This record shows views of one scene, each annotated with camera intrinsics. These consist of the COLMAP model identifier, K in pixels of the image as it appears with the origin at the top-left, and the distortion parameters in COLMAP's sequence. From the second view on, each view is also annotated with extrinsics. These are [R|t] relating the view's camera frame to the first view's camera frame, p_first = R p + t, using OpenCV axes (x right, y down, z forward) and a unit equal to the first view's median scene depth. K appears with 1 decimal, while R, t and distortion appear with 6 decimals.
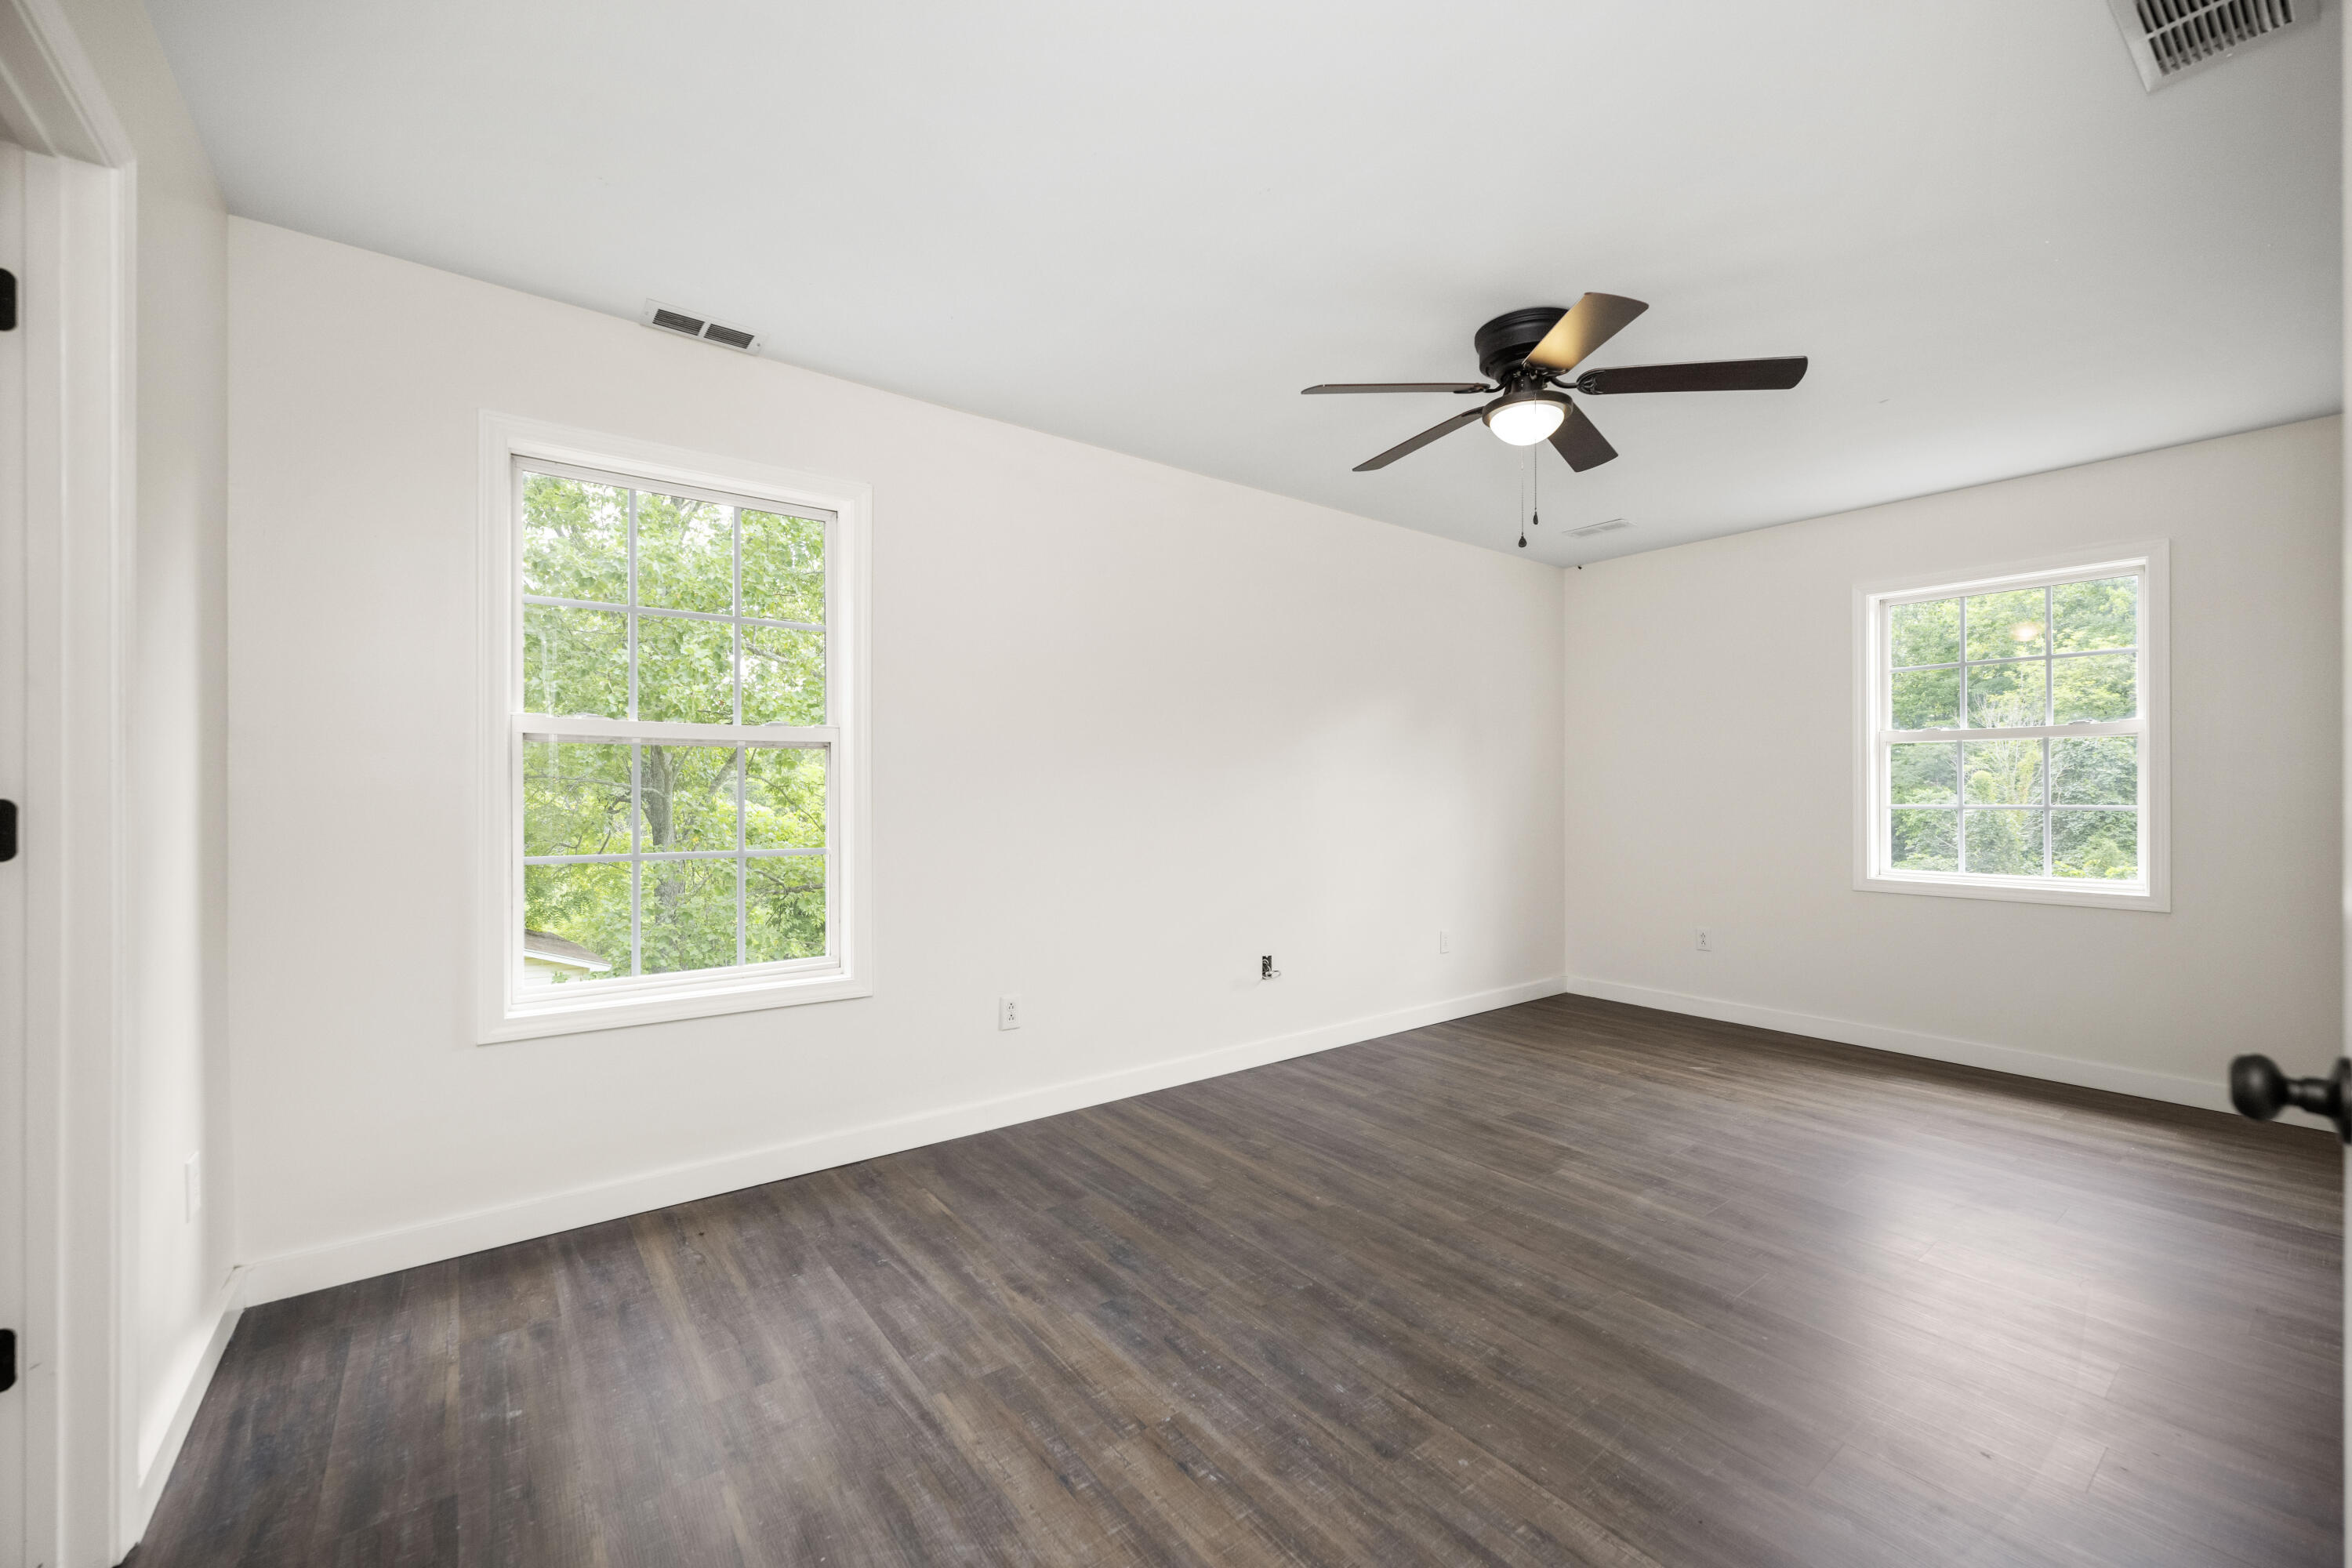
lens RADIAL K [[948.1, 0, 1174.8], [0, 948.1, 779.9], [0, 0, 1]] dist [-0.002859, 0.000215]
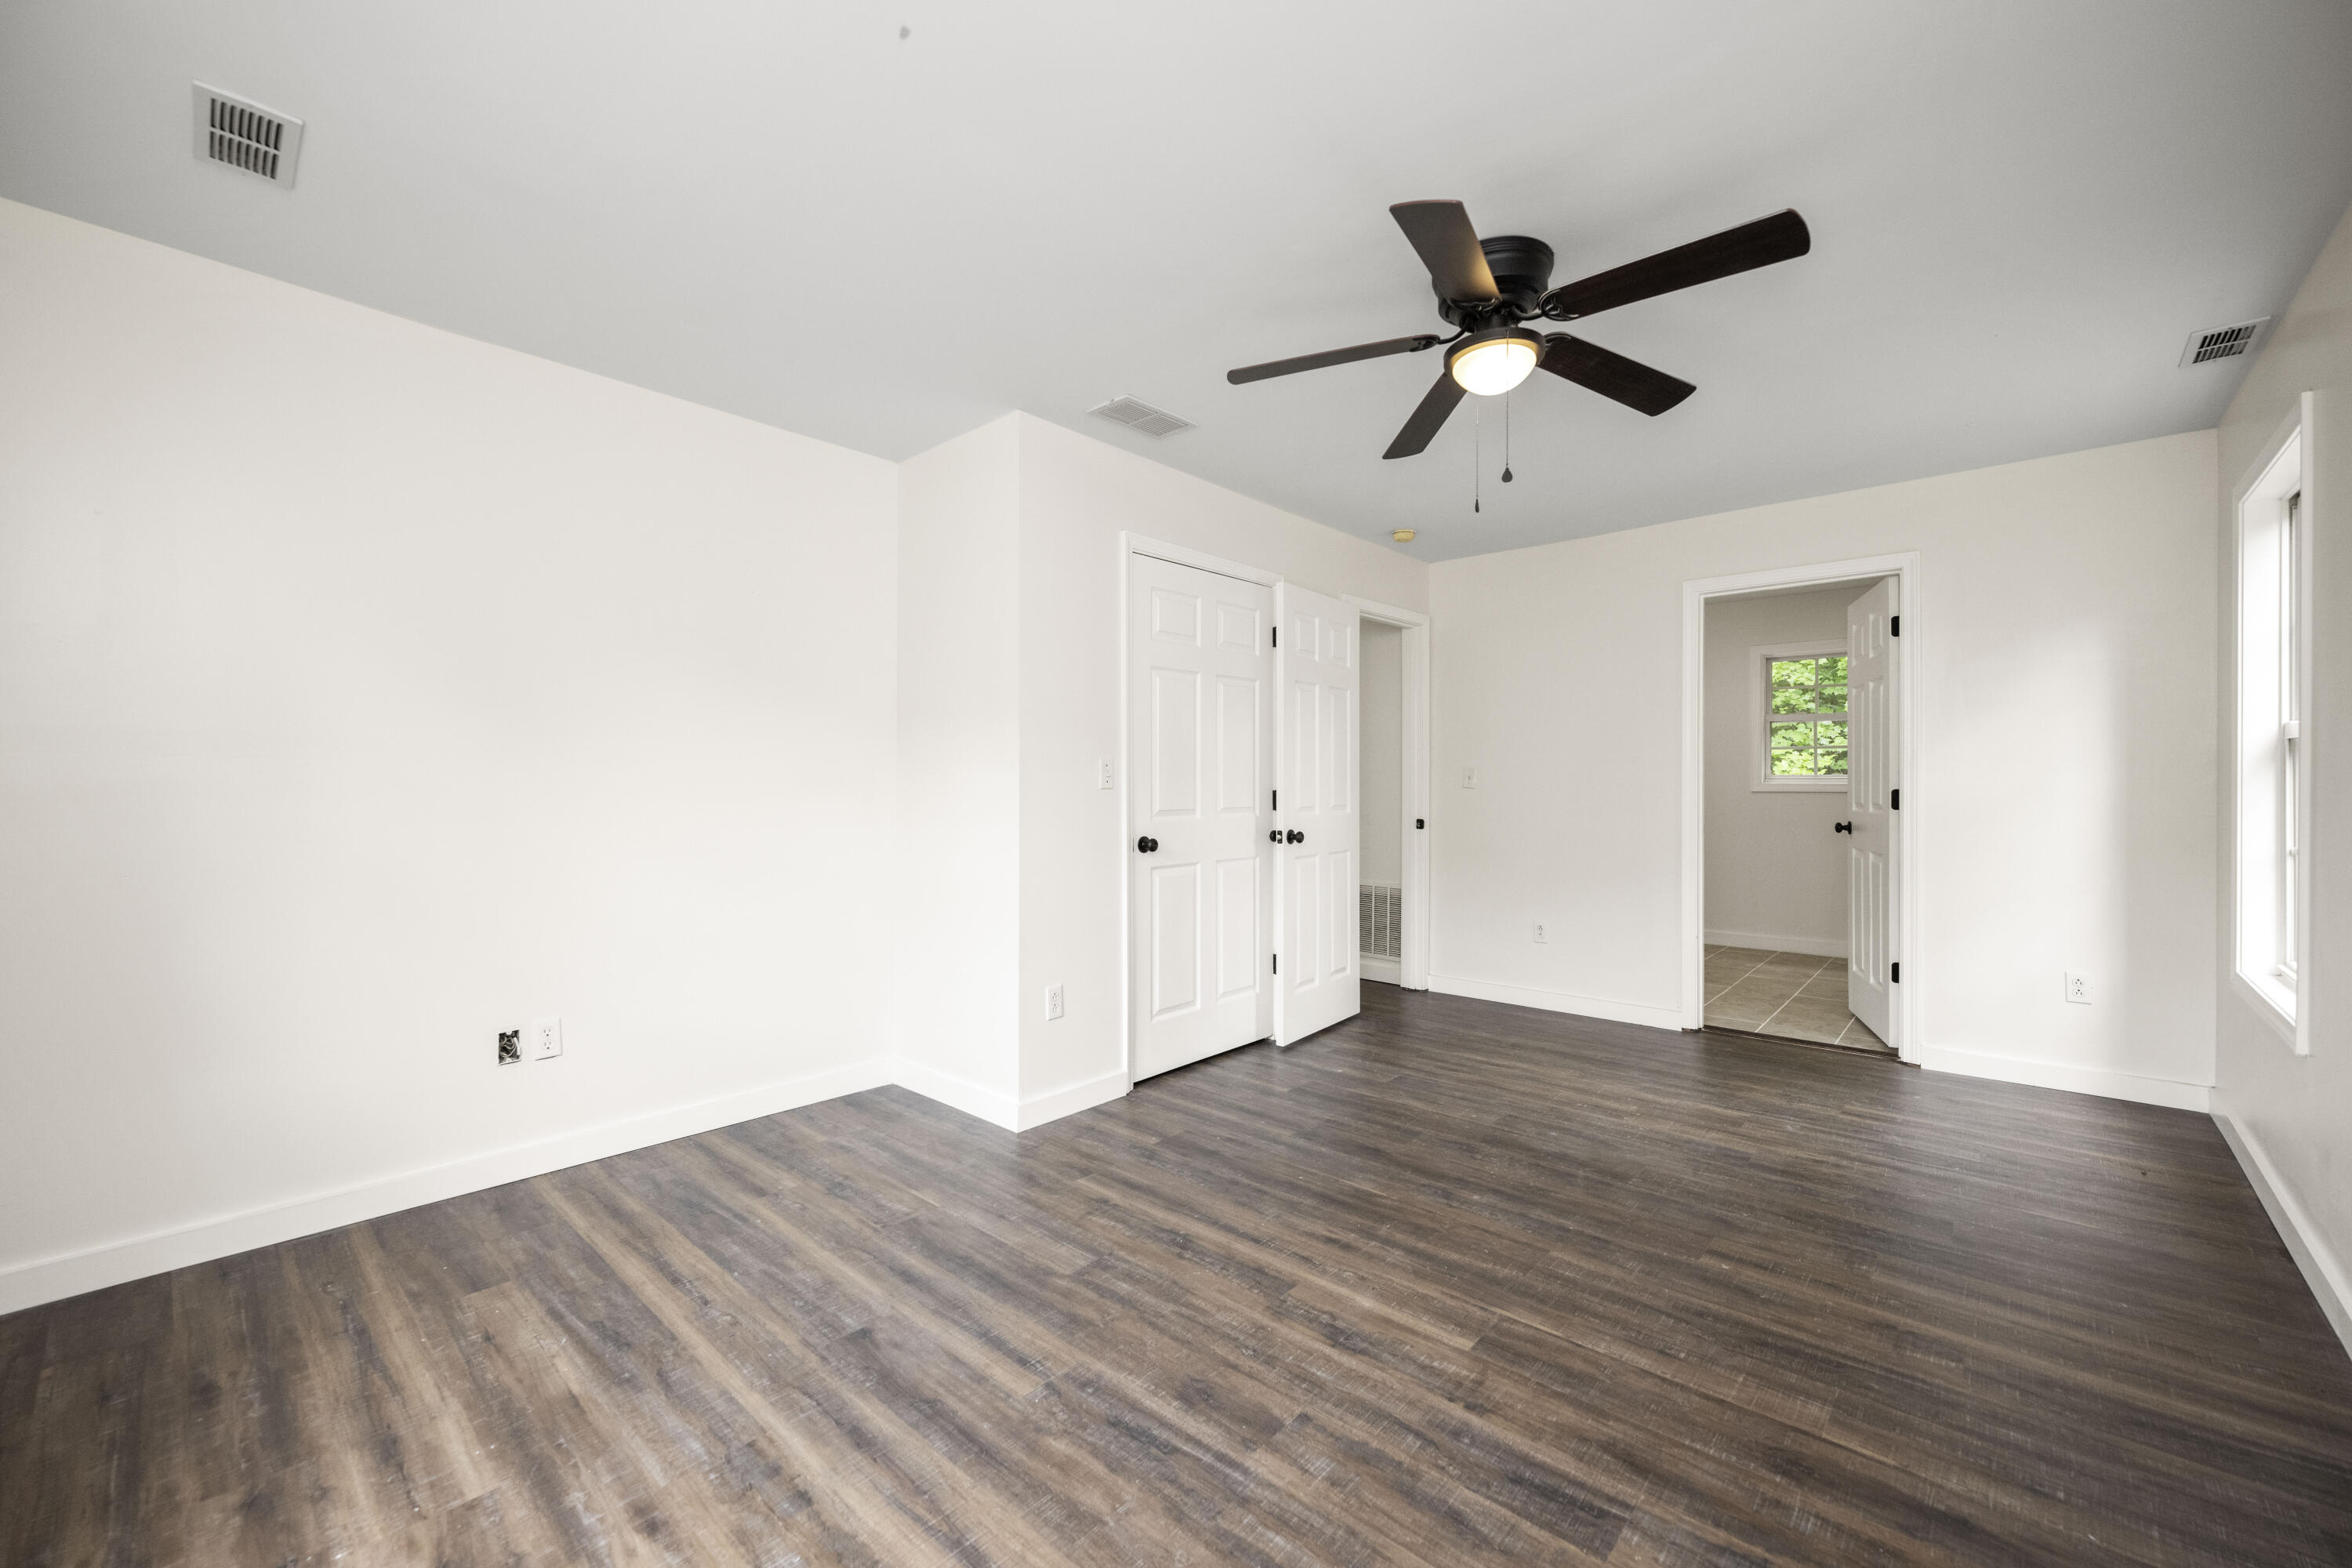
lens RADIAL K [[948.1, 0, 1182.1], [0, 948.1, 781.6], [0, 0, 1]] dist [-0.002859, 0.000215]
pose [[-0.981603, -0.005364, -0.190857, 0.912848], [-0.003843, 0.999958, -0.008337, 0.018008], [0.190893, -0.007450, -0.981582, 2.006459]]
